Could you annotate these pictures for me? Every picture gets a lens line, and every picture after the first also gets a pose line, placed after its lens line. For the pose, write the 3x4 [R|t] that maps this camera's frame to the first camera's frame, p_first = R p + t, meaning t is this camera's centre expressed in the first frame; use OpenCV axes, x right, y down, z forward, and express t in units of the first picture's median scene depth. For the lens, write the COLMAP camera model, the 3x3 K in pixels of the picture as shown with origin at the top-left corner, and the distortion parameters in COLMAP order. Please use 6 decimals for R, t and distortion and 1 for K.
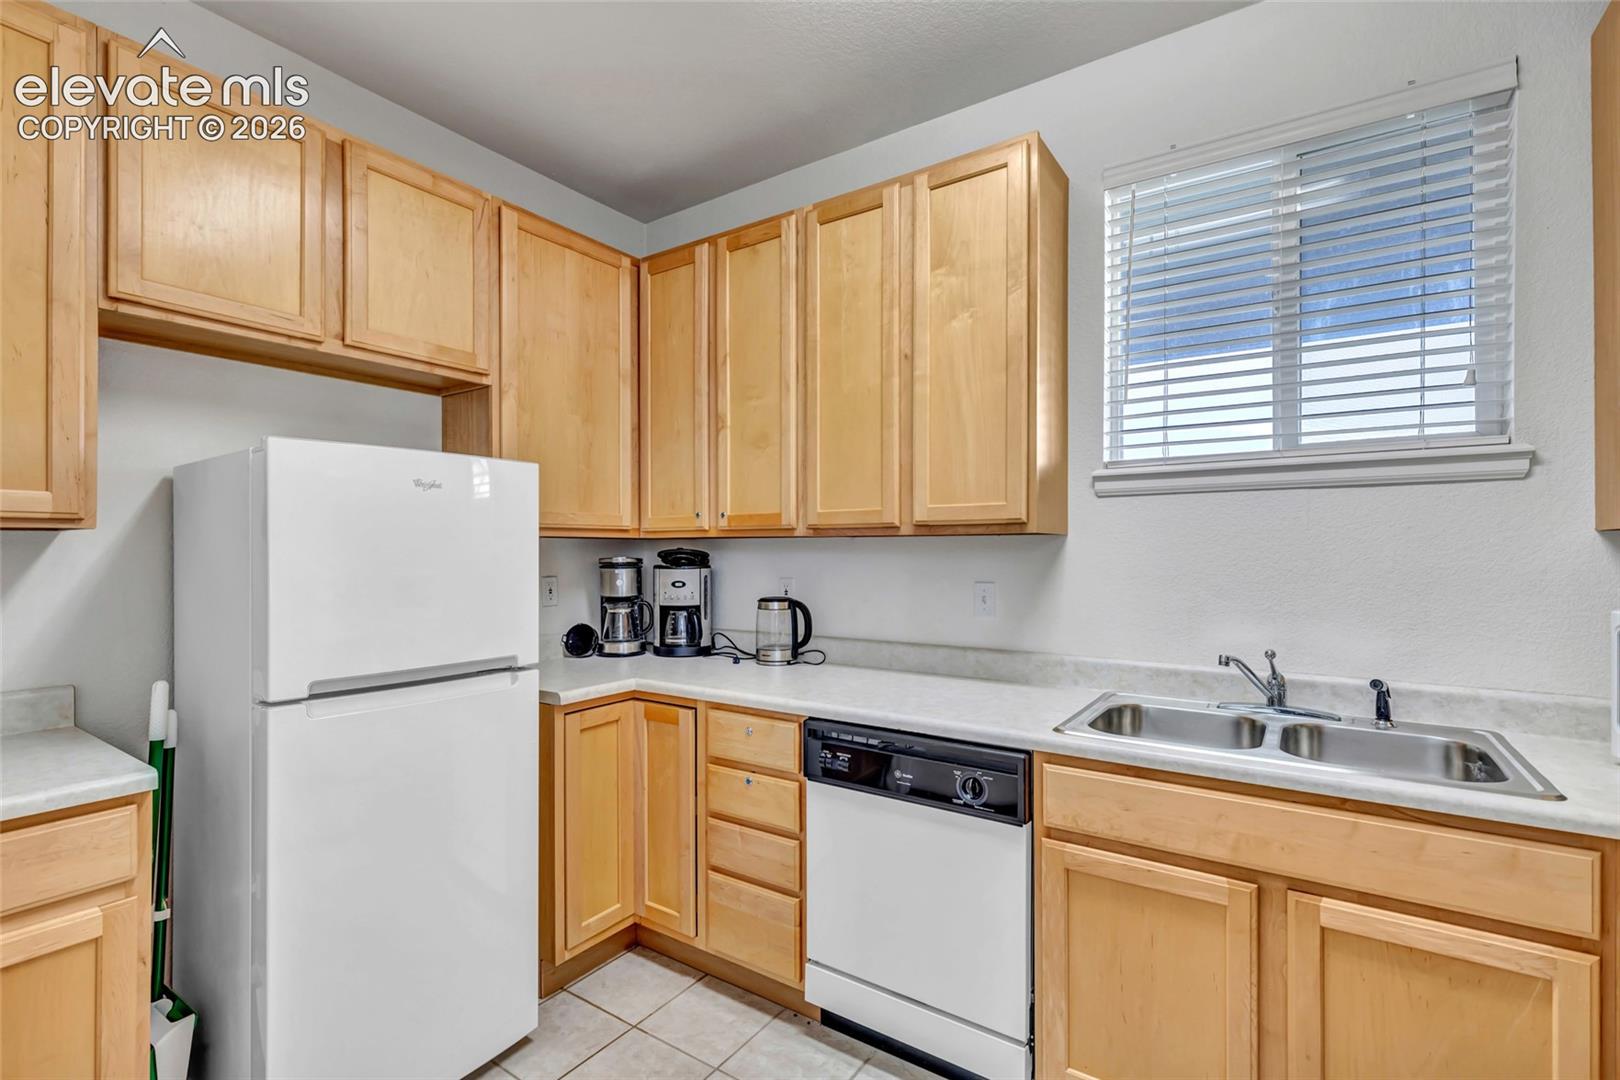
lens RADIAL K [[733.5, 0, 809.4], [0, 733.5, 547.0], [0, 0, 1]] dist [0.002843, 0.000163]
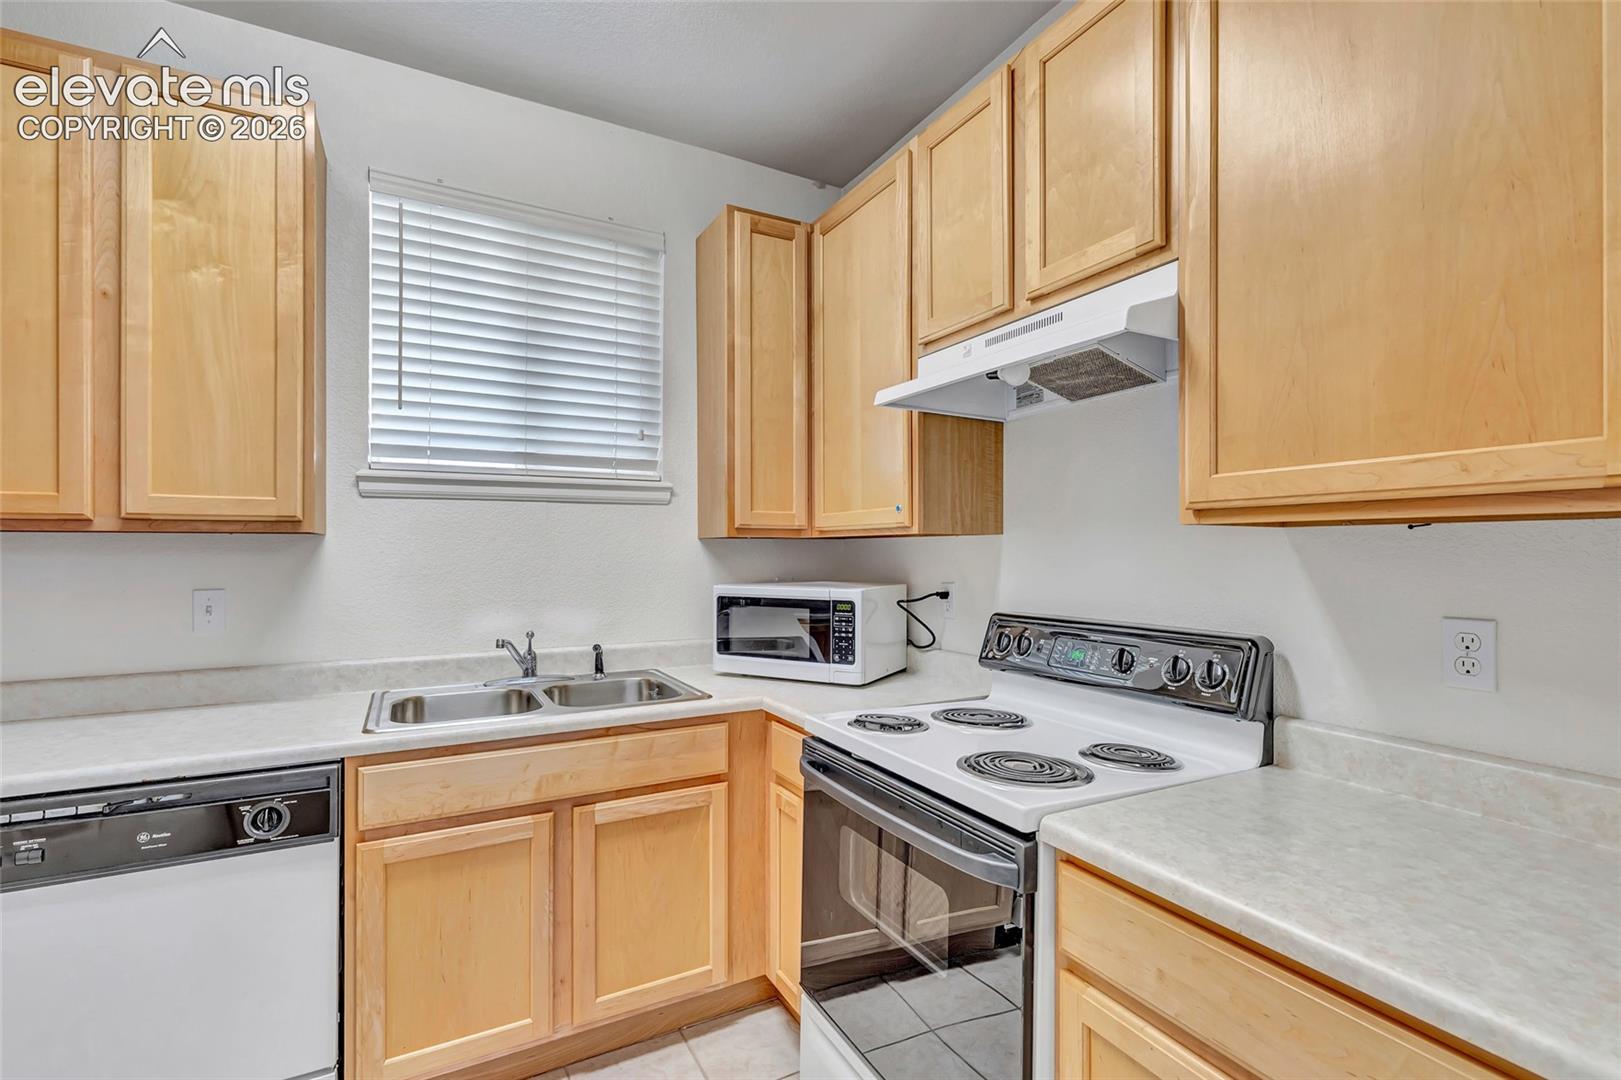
lens RADIAL K [[734.0, 0, 808.0], [0, 734.0, 544.7], [0, 0, 1]] dist [0.002843, 0.000163]
pose [[0.464671, 0.006774, 0.885458, -0.261573], [-0.002518, 0.999977, -0.006329, 0.001277], [-0.885480, 0.000712, 0.464677, 0.010248]]
